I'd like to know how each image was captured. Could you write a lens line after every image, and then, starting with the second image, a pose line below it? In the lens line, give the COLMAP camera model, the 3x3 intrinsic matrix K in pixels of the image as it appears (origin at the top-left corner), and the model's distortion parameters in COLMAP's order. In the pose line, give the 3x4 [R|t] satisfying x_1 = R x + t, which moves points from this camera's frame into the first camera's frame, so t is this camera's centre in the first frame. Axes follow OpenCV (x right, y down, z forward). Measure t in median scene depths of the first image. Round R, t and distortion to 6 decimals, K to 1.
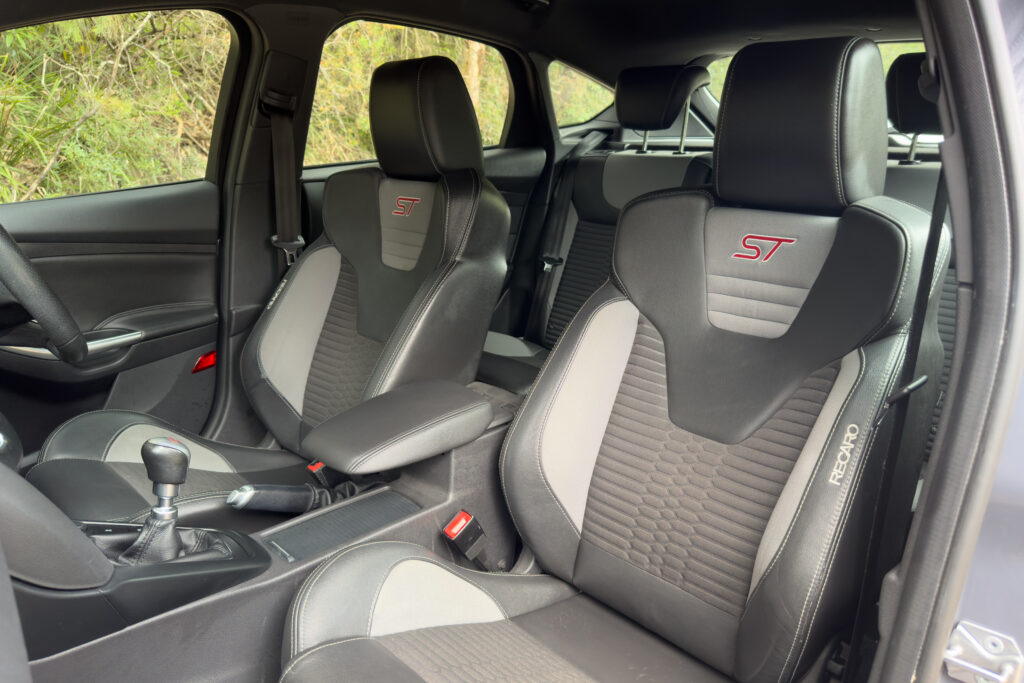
lens RADIAL K [[706.8, 0, 512.0], [0, 706.8, 341.5], [0, 0, 1]] dist [0.053556, -0.107031]
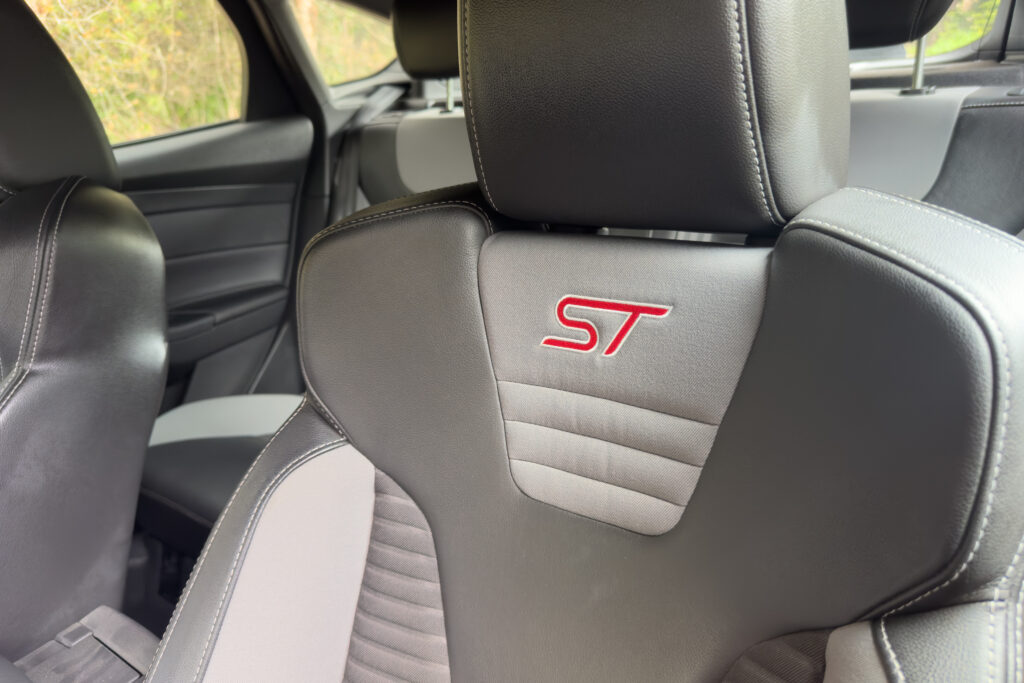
lens RADIAL K [[720.5, 0, 509.8], [0, 720.5, 335.4], [0, 0, 1]] dist [0.079516, -0.111376]
pose [[0.979318, -0.137646, 0.148291, 0.209116], [0.131387, 0.990005, 0.051255, -0.141920], [-0.153864, -0.030711, 0.987615, 0.514169]]
